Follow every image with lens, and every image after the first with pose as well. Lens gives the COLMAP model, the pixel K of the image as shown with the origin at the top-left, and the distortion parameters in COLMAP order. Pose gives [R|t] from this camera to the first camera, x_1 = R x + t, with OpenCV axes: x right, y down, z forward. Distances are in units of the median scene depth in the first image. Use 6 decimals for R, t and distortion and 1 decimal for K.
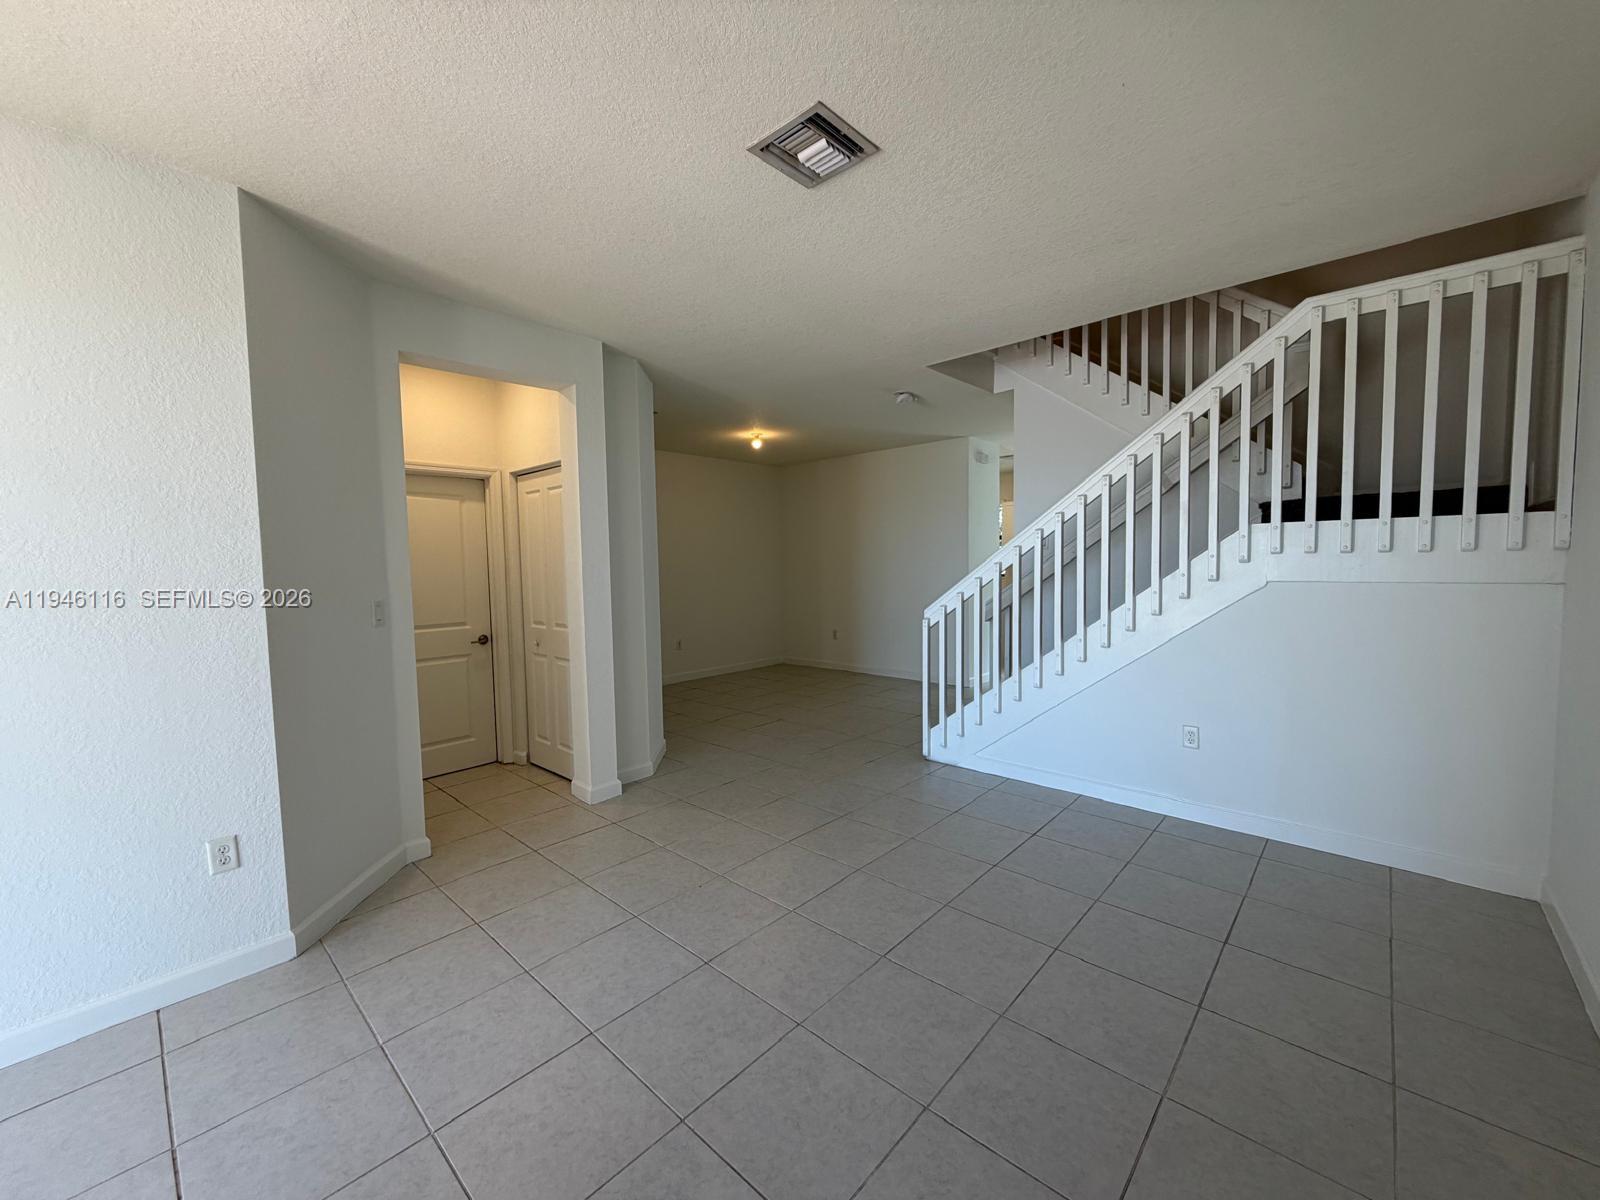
lens RADIAL K [[634.6, 0, 783.5], [0, 634.6, 592.1], [0, 0, 1]] dist [0.002870, -0.001189]
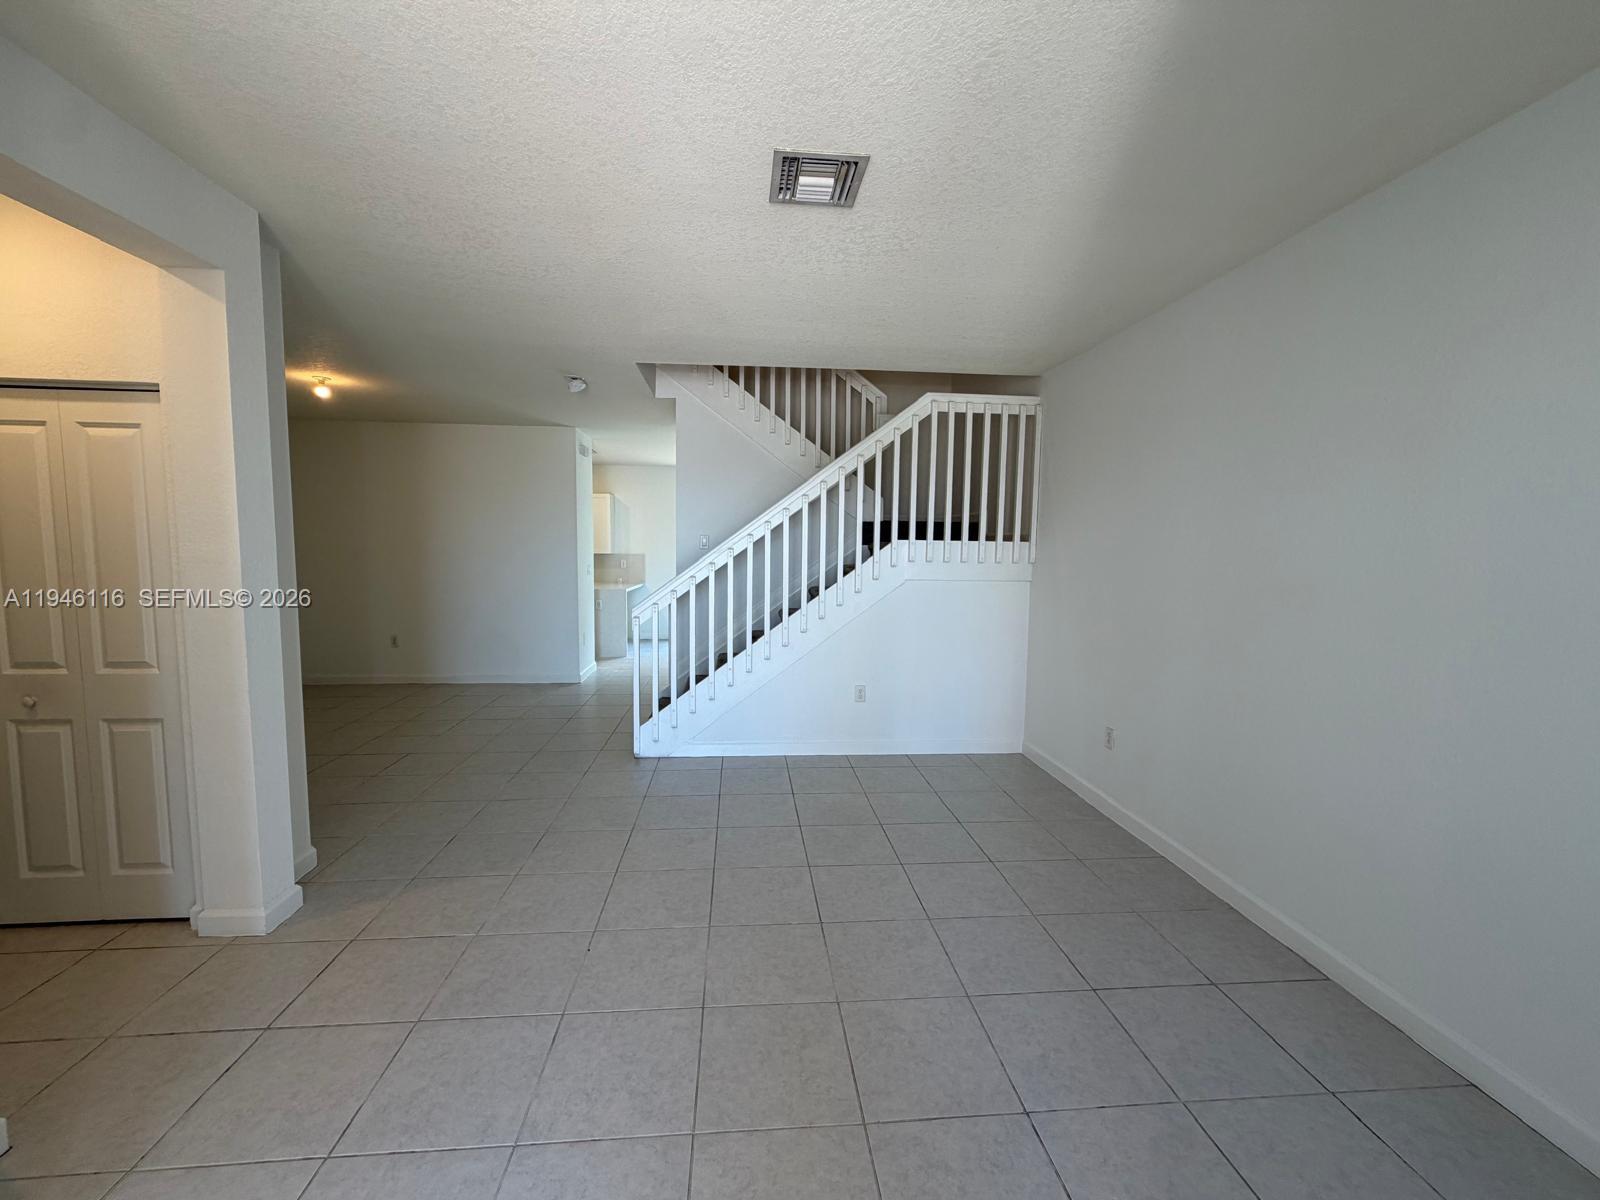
lens RADIAL K [[634.6, 0, 802.8], [0, 634.6, 592.4], [0, 0, 1]] dist [0.002870, -0.001189]
pose [[0.668155, -0.026964, 0.743534, -0.384187], [0.012016, 0.999604, 0.025453, -0.022190], [-0.743925, -0.008072, 0.668214, 0.156229]]
